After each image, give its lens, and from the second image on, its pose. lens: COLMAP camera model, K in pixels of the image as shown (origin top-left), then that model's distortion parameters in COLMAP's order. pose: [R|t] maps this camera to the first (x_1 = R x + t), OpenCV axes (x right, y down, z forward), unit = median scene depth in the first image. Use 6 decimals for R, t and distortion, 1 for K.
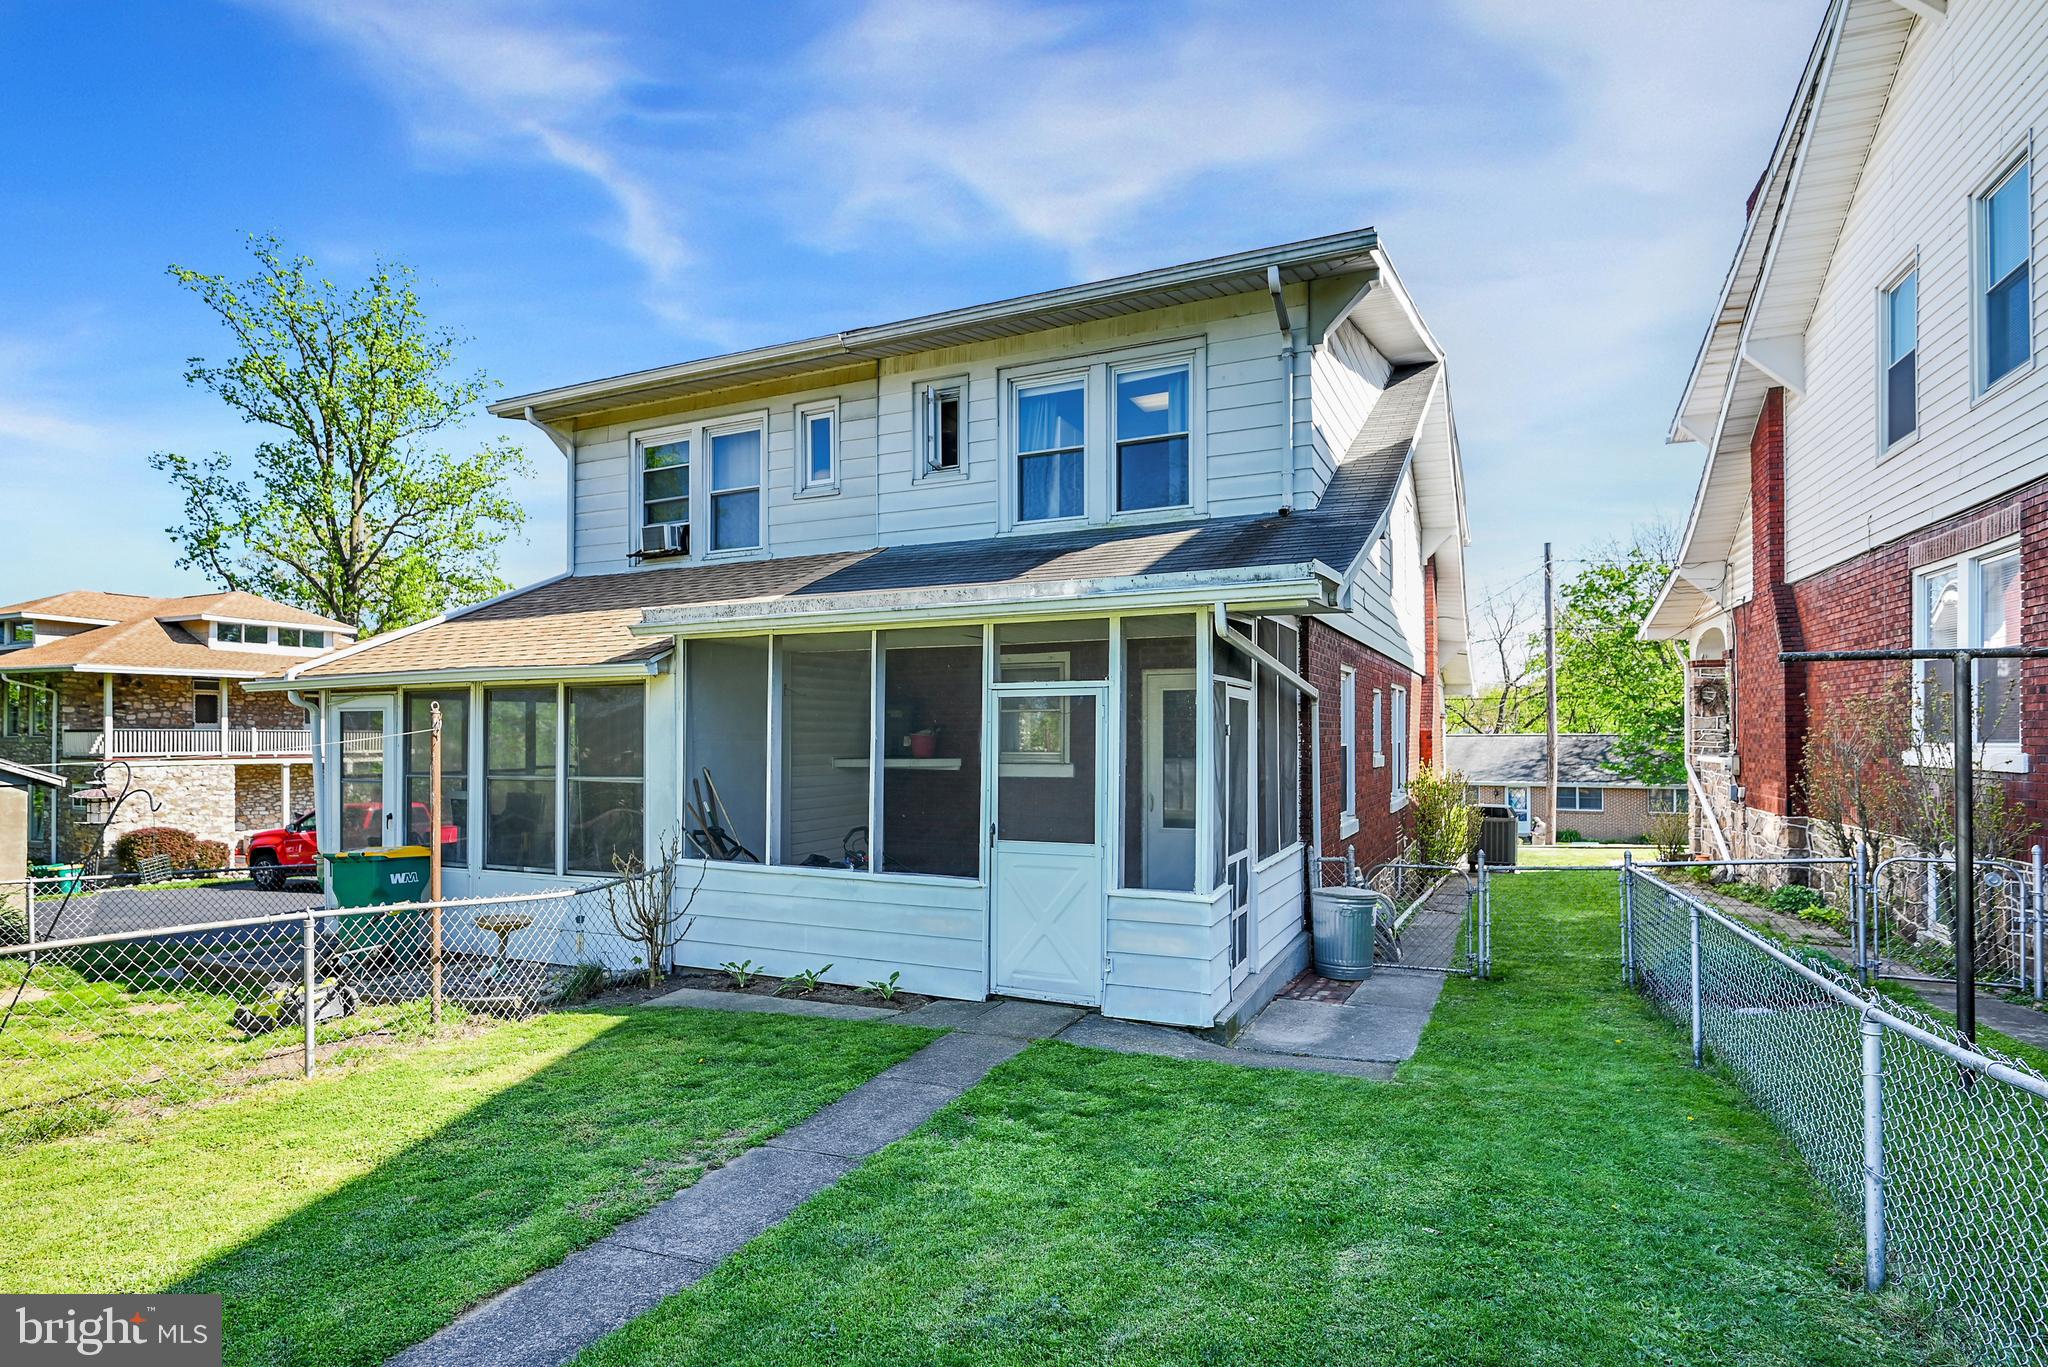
lens RADIAL K [[1057.9, 0, 1019.7], [0, 1057.9, 718.3], [0, 0, 1]] dist [-0.006993, -0.001131]
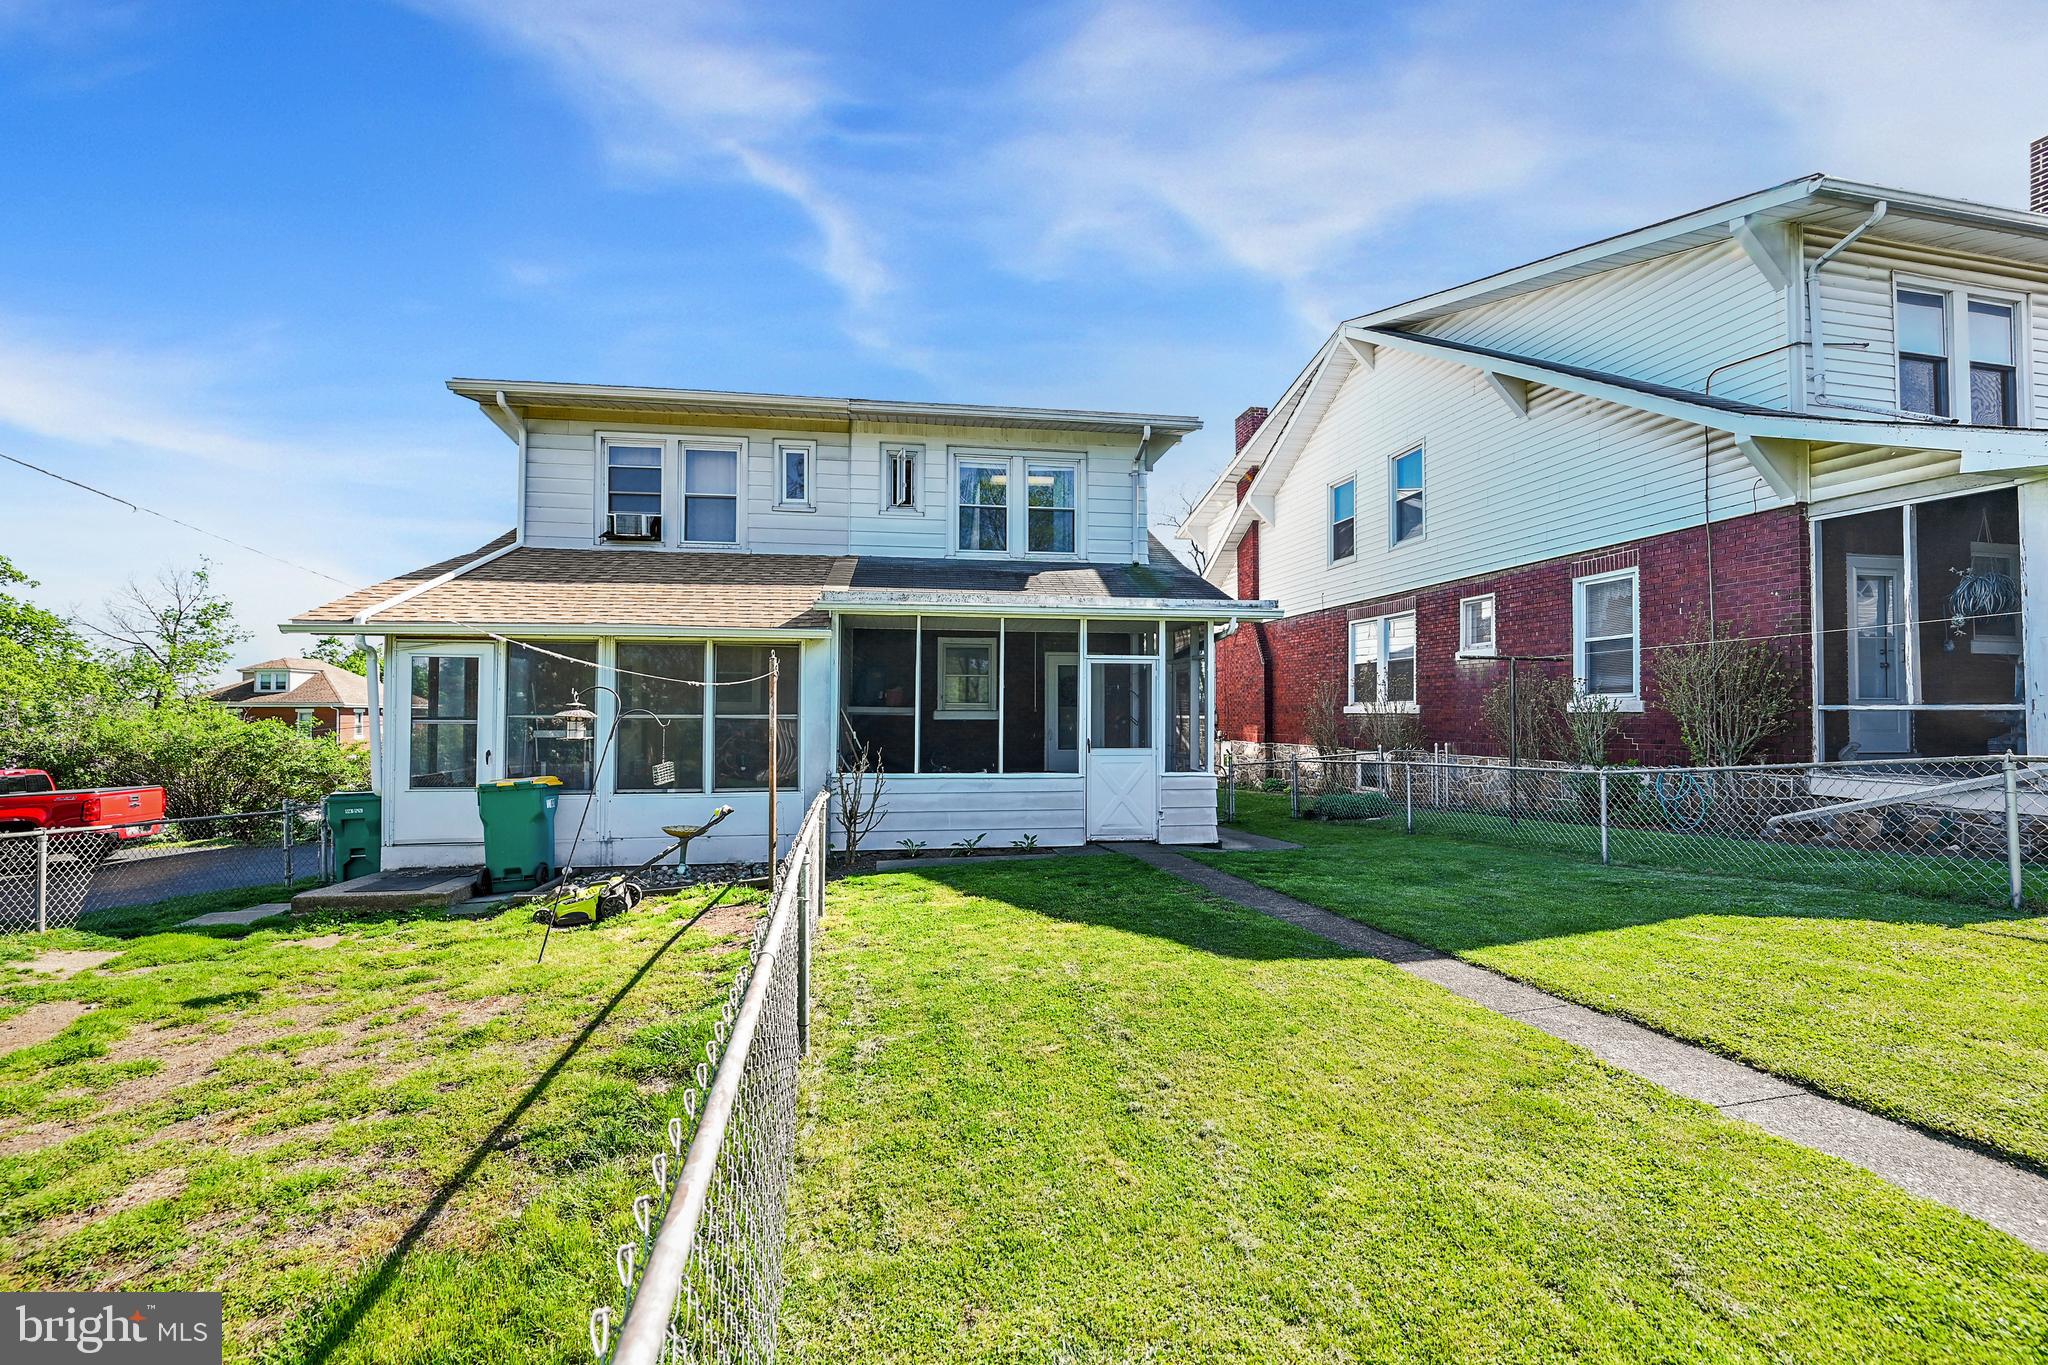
lens RADIAL K [[809.6, 0, 1024.0], [0, 809.6, 682.5], [0, 0, 1]] dist [0.000084, 0.000061]
pose [[0.840517, 0.025208, 0.541199, -0.539755], [-0.014543, 0.999607, -0.023974, 0.028966], [-0.541591, 0.012280, 0.840553, -0.013673]]
